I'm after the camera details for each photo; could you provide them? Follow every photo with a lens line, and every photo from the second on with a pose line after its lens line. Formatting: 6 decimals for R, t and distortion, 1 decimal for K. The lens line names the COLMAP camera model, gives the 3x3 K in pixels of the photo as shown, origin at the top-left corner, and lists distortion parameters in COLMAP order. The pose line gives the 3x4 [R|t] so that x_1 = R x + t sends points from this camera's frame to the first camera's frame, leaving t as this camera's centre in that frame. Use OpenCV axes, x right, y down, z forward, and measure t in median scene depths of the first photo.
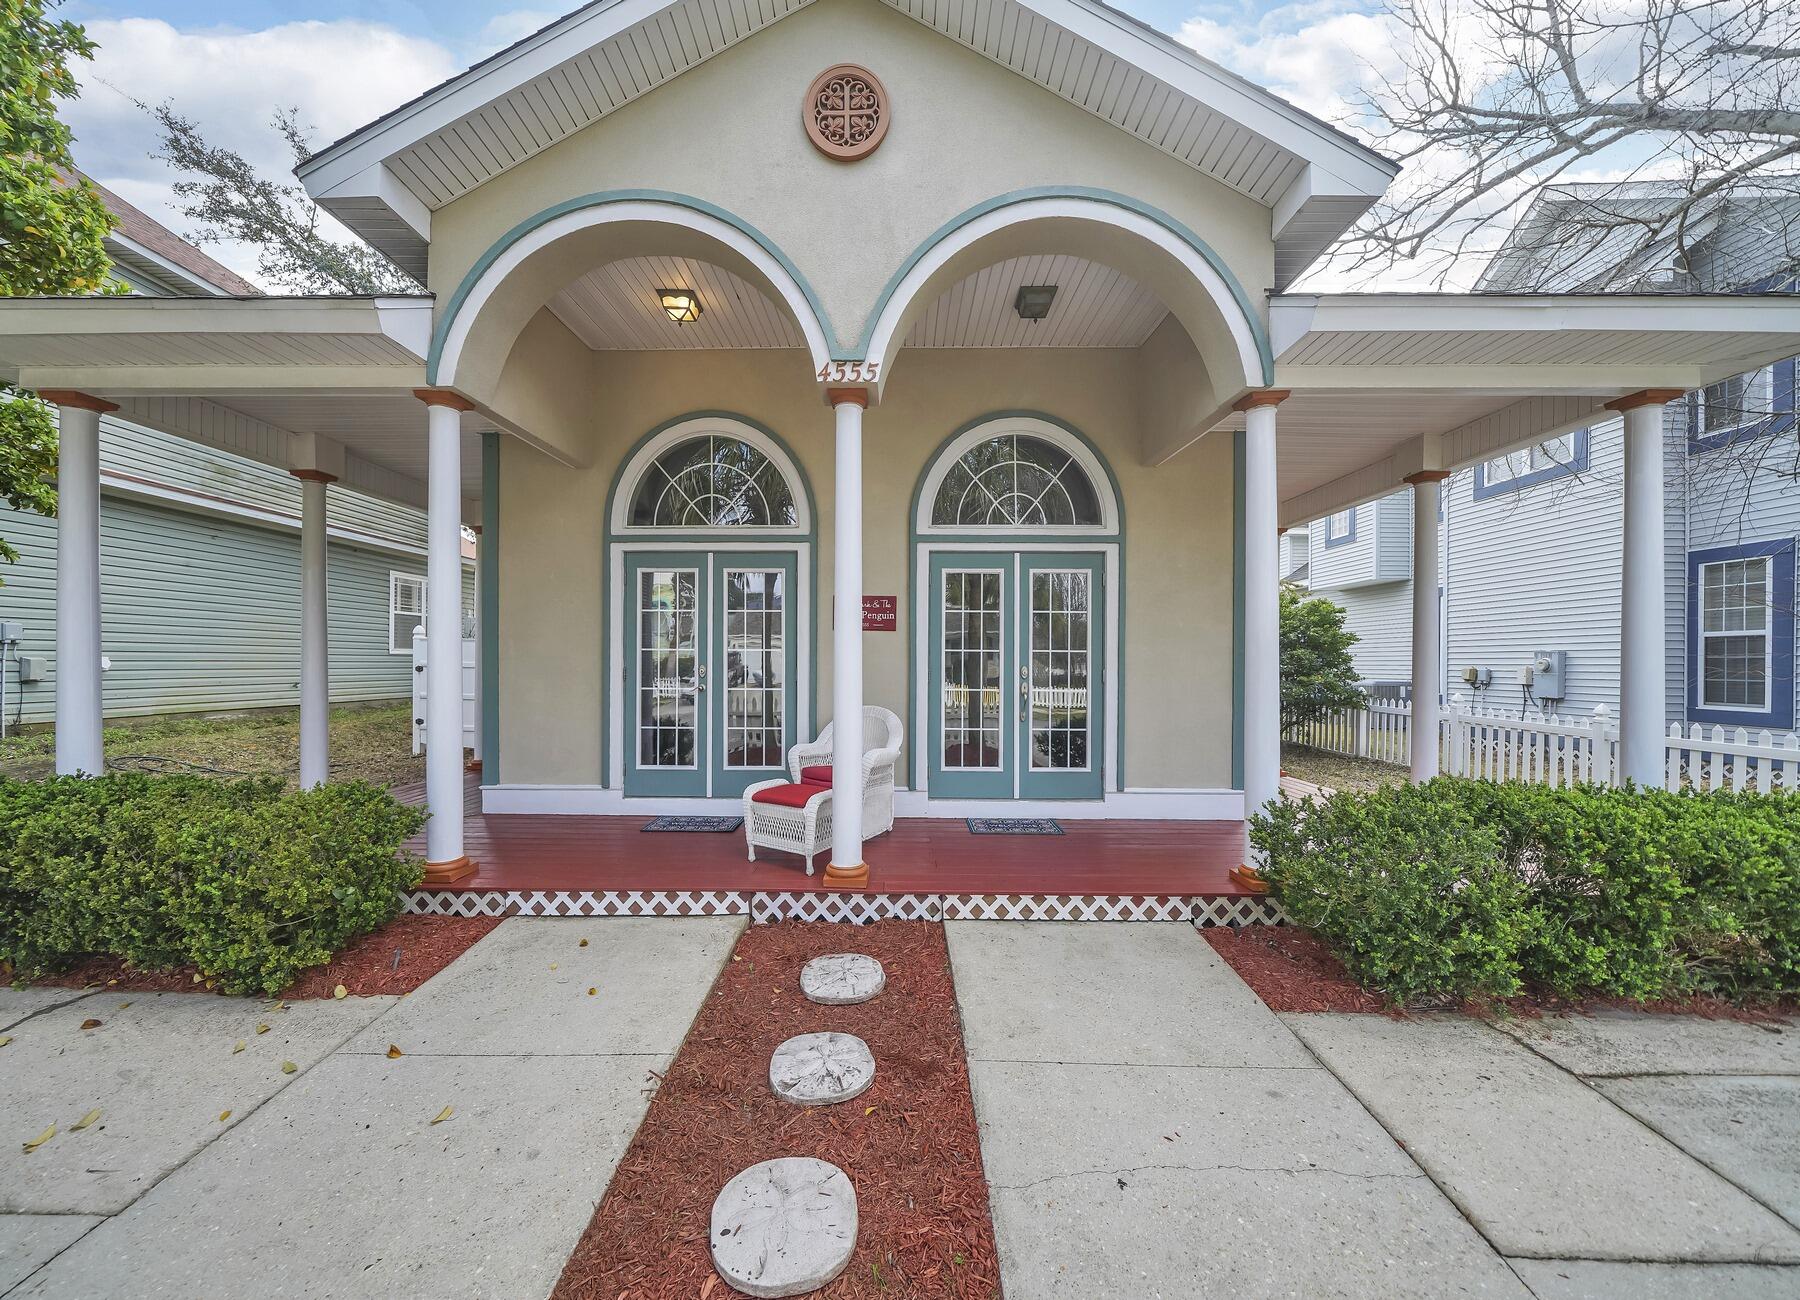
lens RADIAL K [[626.6, 0, 898.6], [0, 626.6, 661.1], [0, 0, 1]] dist [-0.004840, -0.000174]
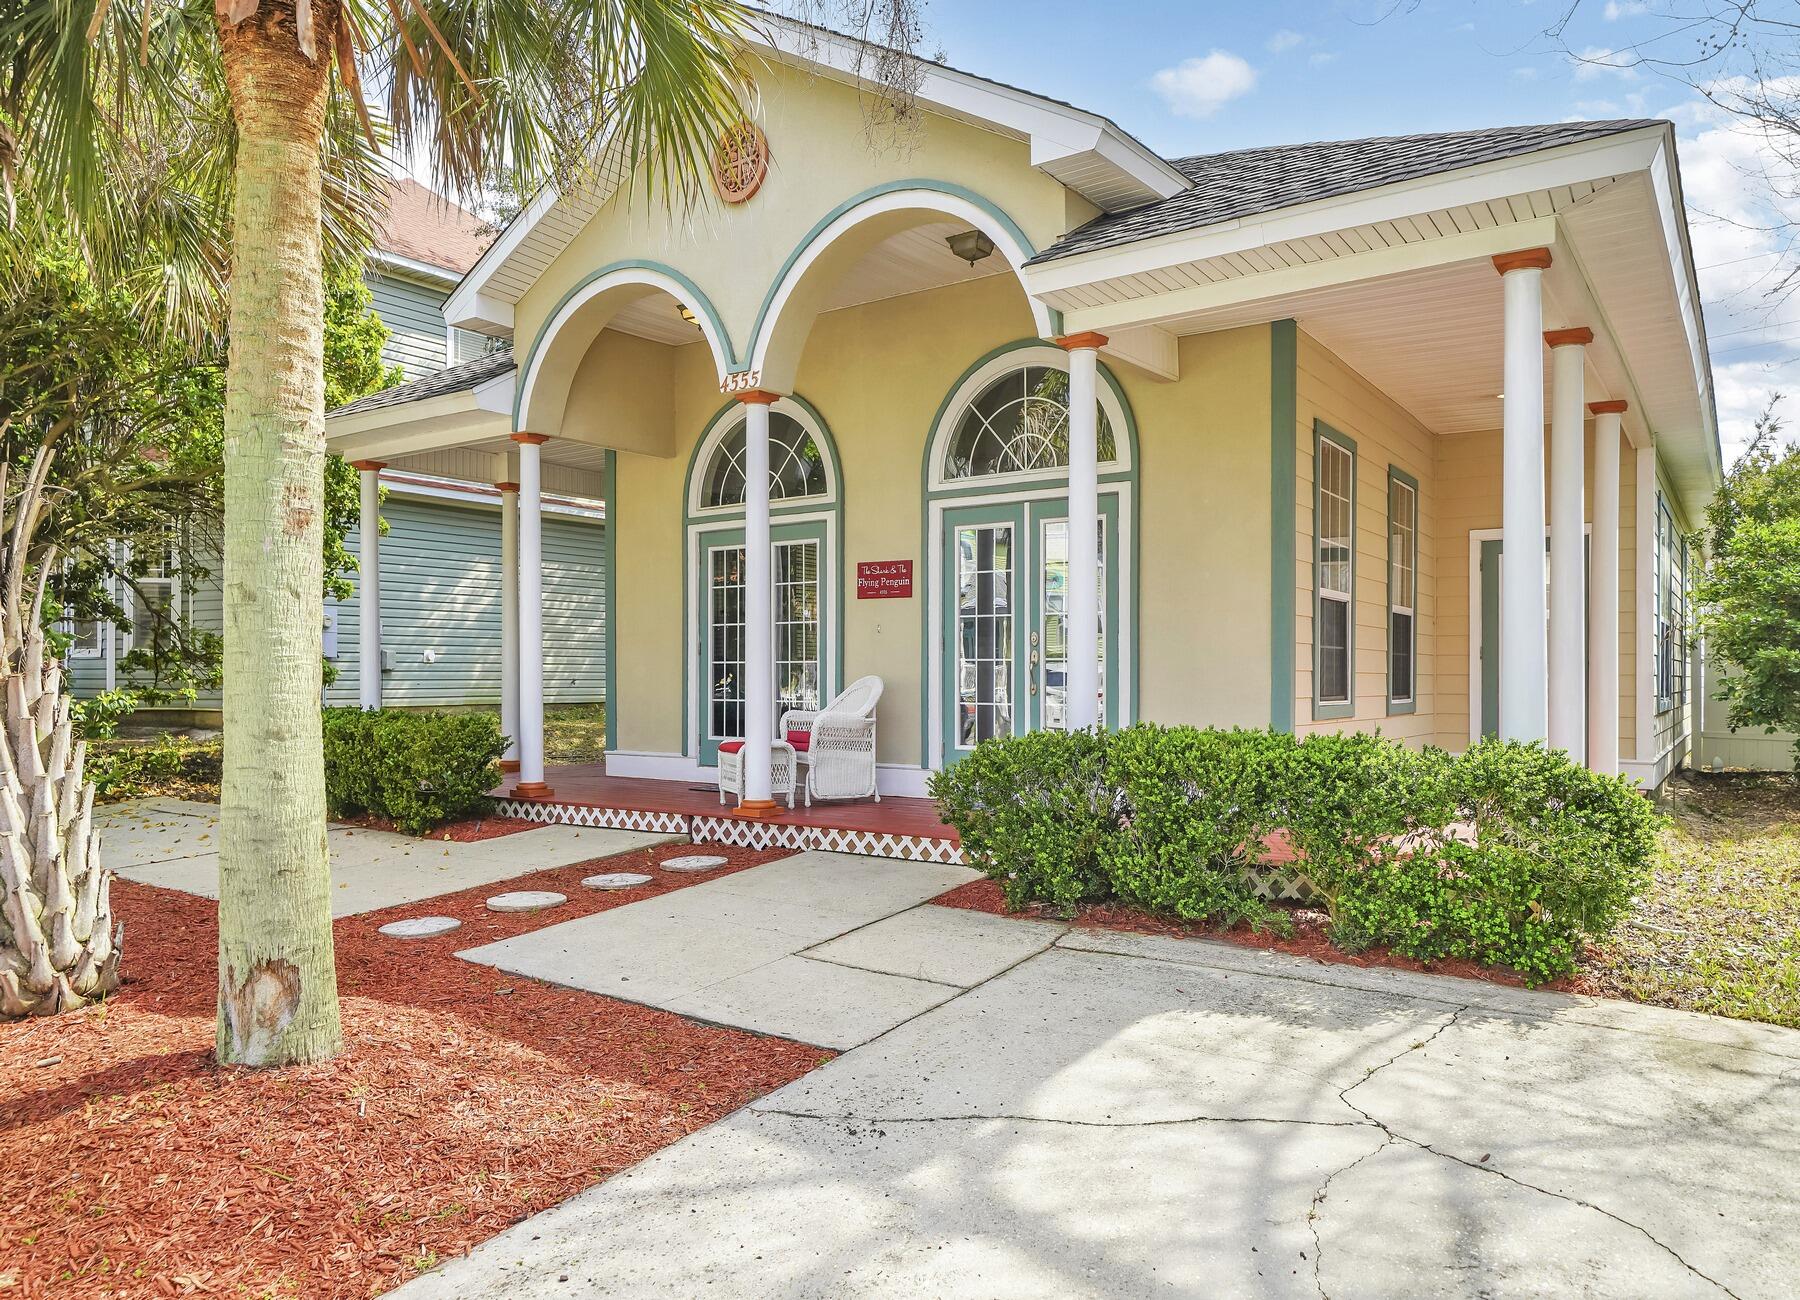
lens RADIAL K [[1225.2, 0, 897.3], [0, 1225.2, 662.5], [0, 0, 1]] dist [0.005535, 0.001359]
pose [[0.823373, -0.009781, -0.567416, 1.436785], [0.002920, 0.999911, -0.013000, 0.103090], [0.567493, 0.009047, 0.823329, -0.725592]]
